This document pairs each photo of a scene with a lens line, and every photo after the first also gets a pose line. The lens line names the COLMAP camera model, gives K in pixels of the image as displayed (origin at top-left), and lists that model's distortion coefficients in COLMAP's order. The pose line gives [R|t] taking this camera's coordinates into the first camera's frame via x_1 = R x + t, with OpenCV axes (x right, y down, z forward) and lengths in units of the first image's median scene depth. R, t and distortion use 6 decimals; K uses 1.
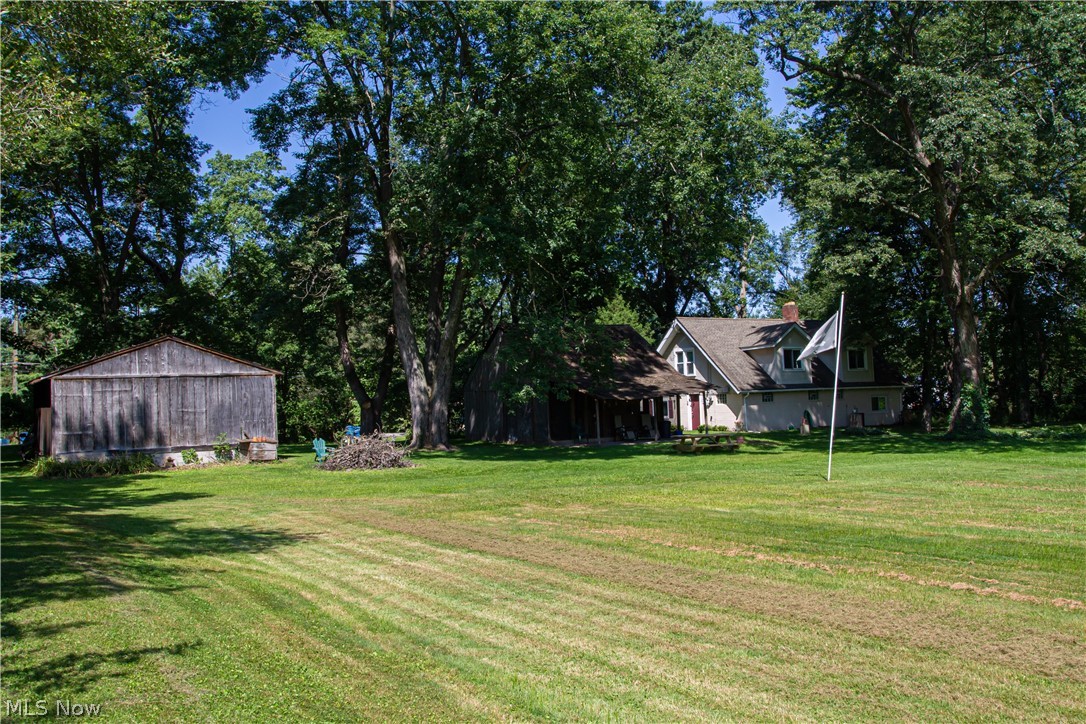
lens RADIAL K [[1000.1, 0, 543.1], [0, 1000.1, 362.2], [0, 0, 1]] dist [0.001241, 0.000000]
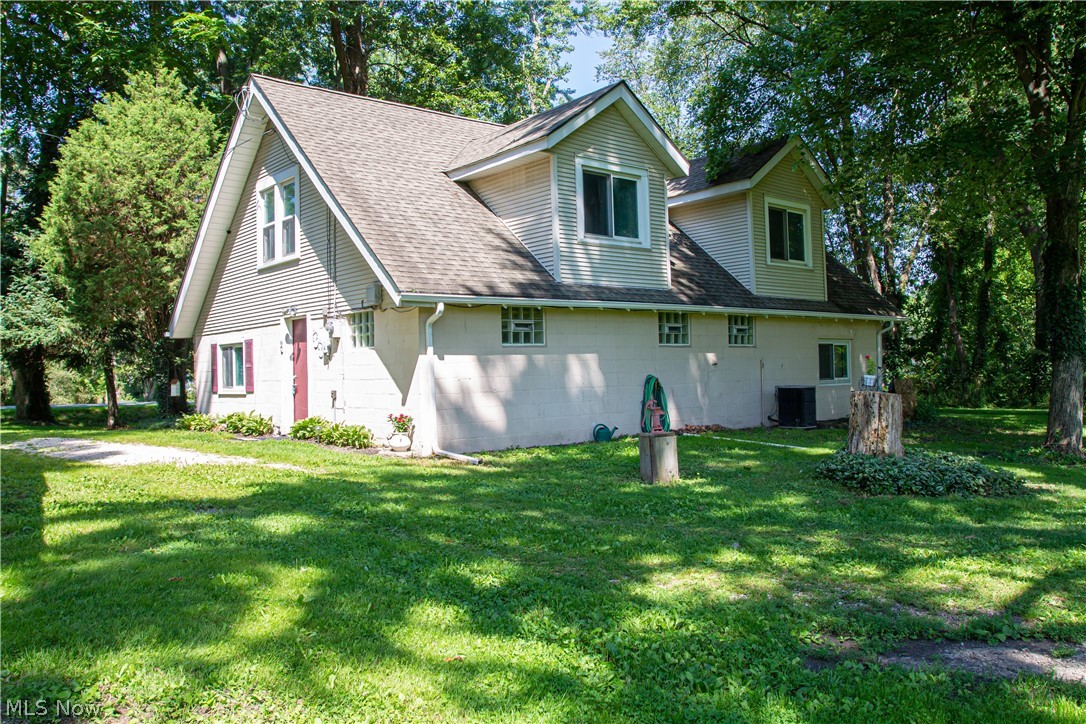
lens RADIAL K [[863.4, 0, 542.9], [0, 863.4, 362.5], [0, 0, 1]] dist [-0.001699, -0.000179]
pose [[0.992300, 0.010477, 0.123412, 0.193802], [-0.013845, 0.999554, 0.026469, 0.037589], [-0.123079, -0.027974, 0.992002, 0.725721]]
